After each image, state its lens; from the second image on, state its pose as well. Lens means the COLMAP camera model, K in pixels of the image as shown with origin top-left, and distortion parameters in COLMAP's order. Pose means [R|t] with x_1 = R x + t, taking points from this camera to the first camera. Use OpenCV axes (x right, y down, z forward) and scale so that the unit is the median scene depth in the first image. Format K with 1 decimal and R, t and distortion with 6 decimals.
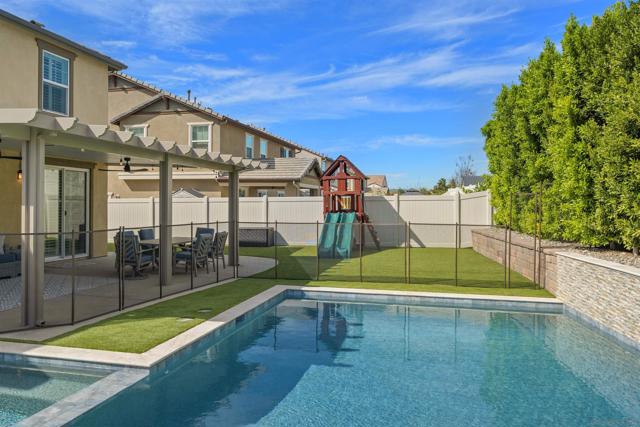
lens RADIAL K [[485.9, 0, 321.1], [0, 485.9, 203.2], [0, 0, 1]] dist [-0.002026, -0.005549]
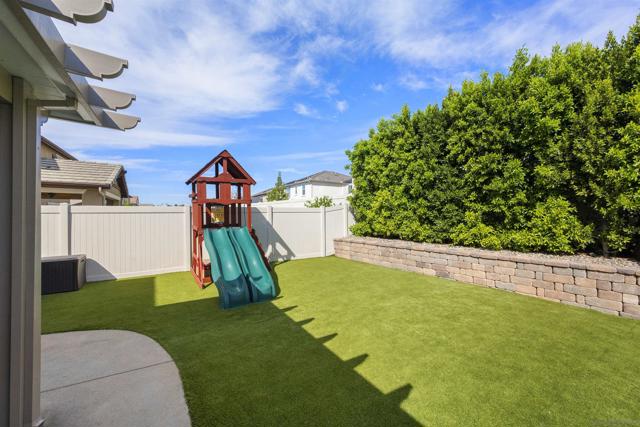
lens RADIAL K [[255.5, 0, 317.9], [0, 255.5, 212.6], [0, 0, 1]] dist [-0.011042, 0.000197]
pose [[0.710716, 0.003877, 0.703468, -0.156328], [0.002235, 0.999967, -0.007770, -0.001459], [-0.703476, 0.007095, 0.710684, 0.772159]]
